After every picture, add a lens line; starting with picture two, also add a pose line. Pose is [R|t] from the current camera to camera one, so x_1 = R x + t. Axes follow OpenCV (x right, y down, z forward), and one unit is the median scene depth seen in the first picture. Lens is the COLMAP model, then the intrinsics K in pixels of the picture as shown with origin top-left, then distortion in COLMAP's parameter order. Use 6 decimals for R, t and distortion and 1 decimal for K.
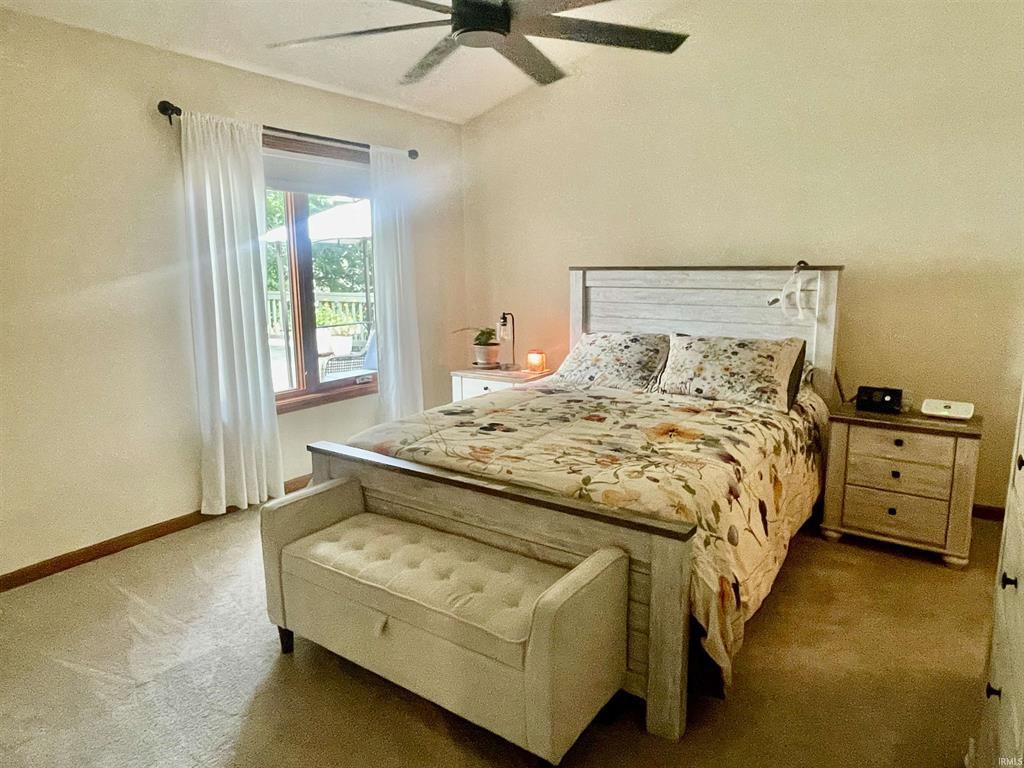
lens RADIAL K [[659.6, 0, 510.7], [0, 659.6, 380.3], [0, 0, 1]] dist [-0.004364, 0.000410]
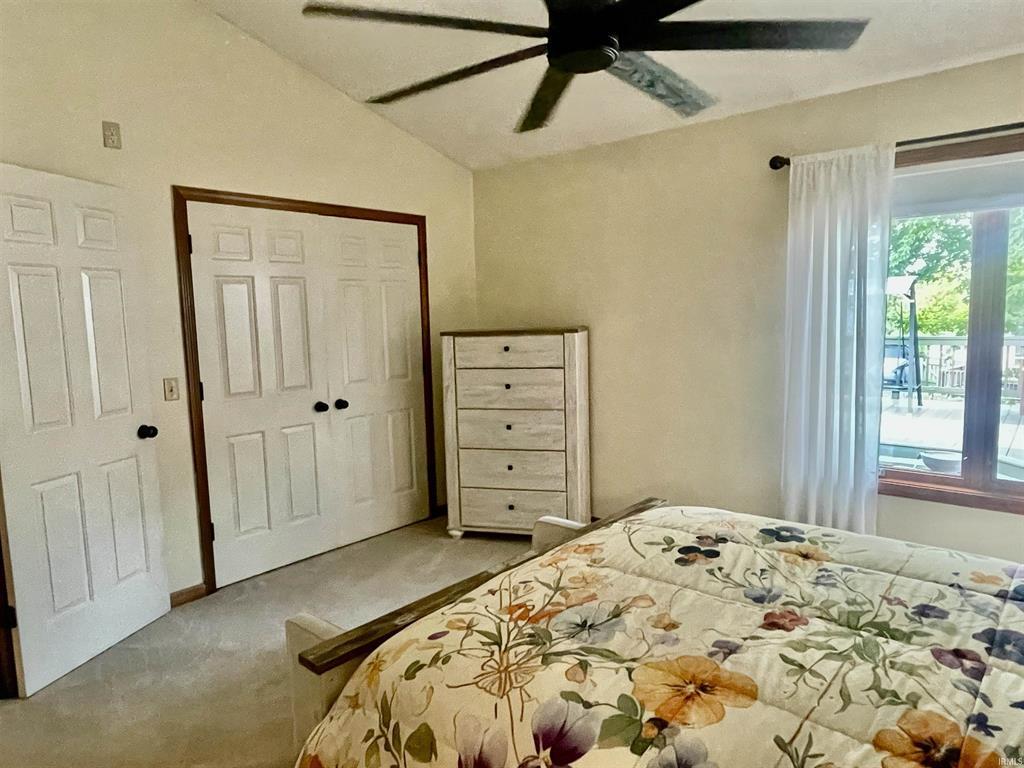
lens RADIAL K [[659.6, 0, 511.2], [0, 659.6, 384.9], [0, 0, 1]] dist [-0.004364, 0.000410]
pose [[-0.108726, 0.121296, -0.986644, 0.761555], [-0.155182, 0.978288, 0.137370, -0.192531], [0.981885, 0.168045, -0.087542, 0.960269]]
